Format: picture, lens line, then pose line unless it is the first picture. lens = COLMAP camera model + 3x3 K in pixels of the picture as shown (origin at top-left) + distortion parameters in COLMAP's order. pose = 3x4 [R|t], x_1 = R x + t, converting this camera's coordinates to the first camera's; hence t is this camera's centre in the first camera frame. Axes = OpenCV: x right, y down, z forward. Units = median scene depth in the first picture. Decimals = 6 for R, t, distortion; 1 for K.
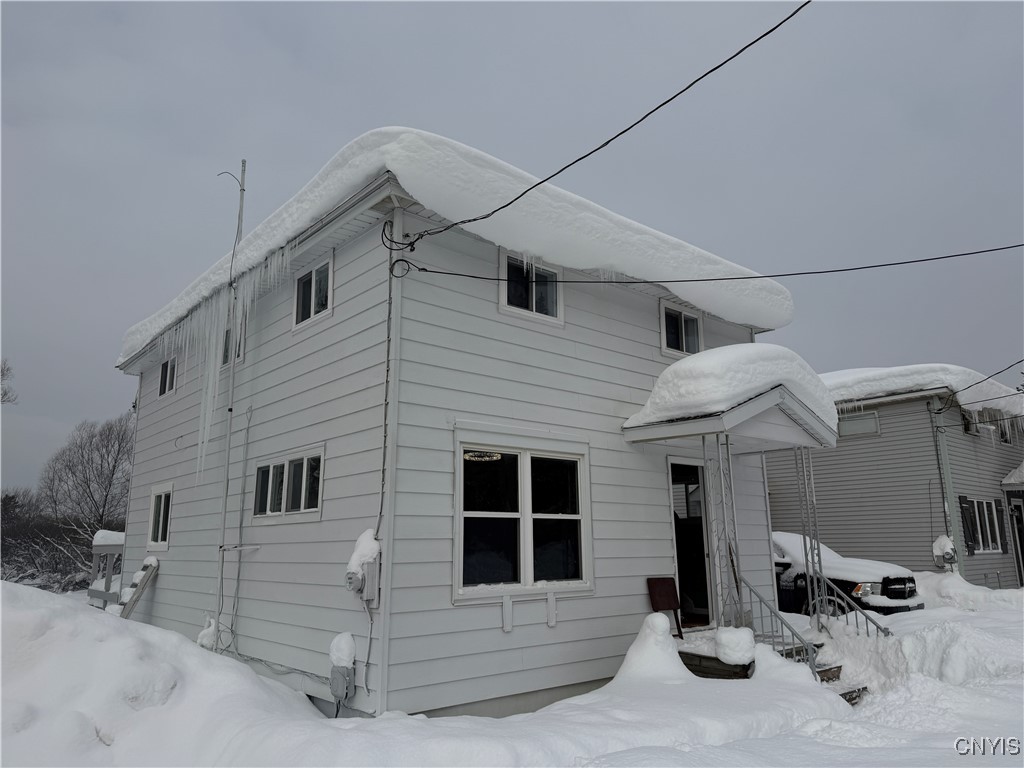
lens RADIAL K [[713.8, 0, 518.6], [0, 713.8, 389.1], [0, 0, 1]] dist [0.107207, -0.133616]
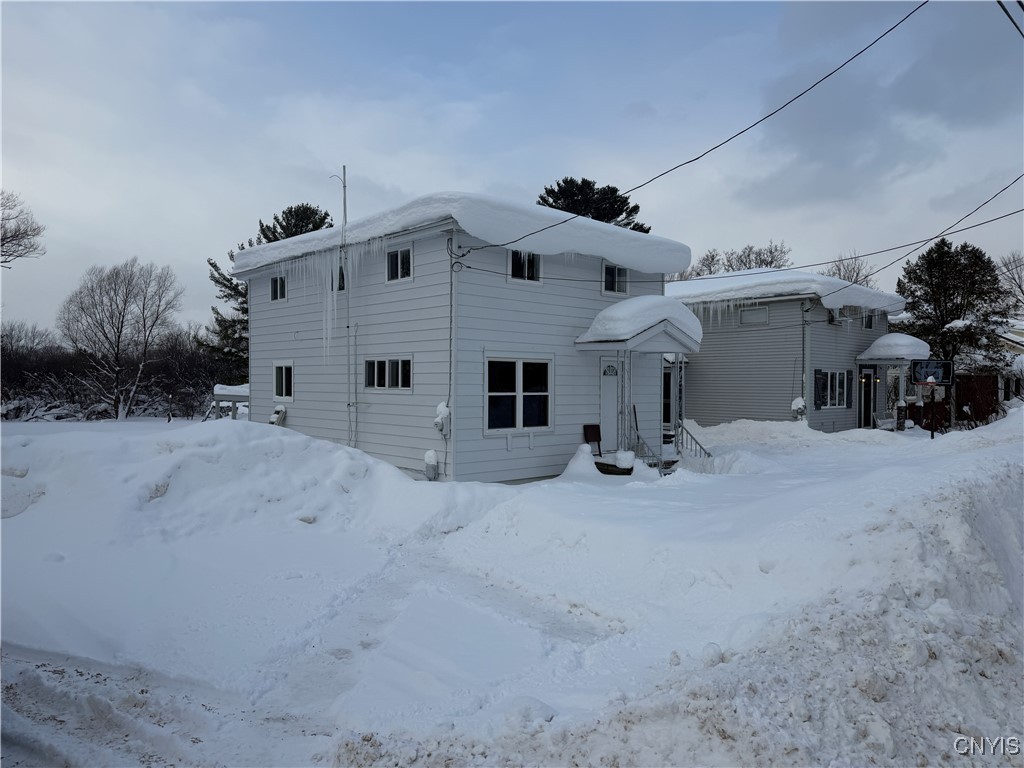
lens RADIAL K [[713.8, 0, 518.6], [0, 713.8, 389.1], [0, 0, 1]] dist [0.107207, -0.133616]
pose [[0.999221, 0.017923, 0.035157, -0.056057], [-0.025184, 0.975518, 0.218474, -0.236616], [-0.030381, -0.219190, 0.975209, -0.800261]]
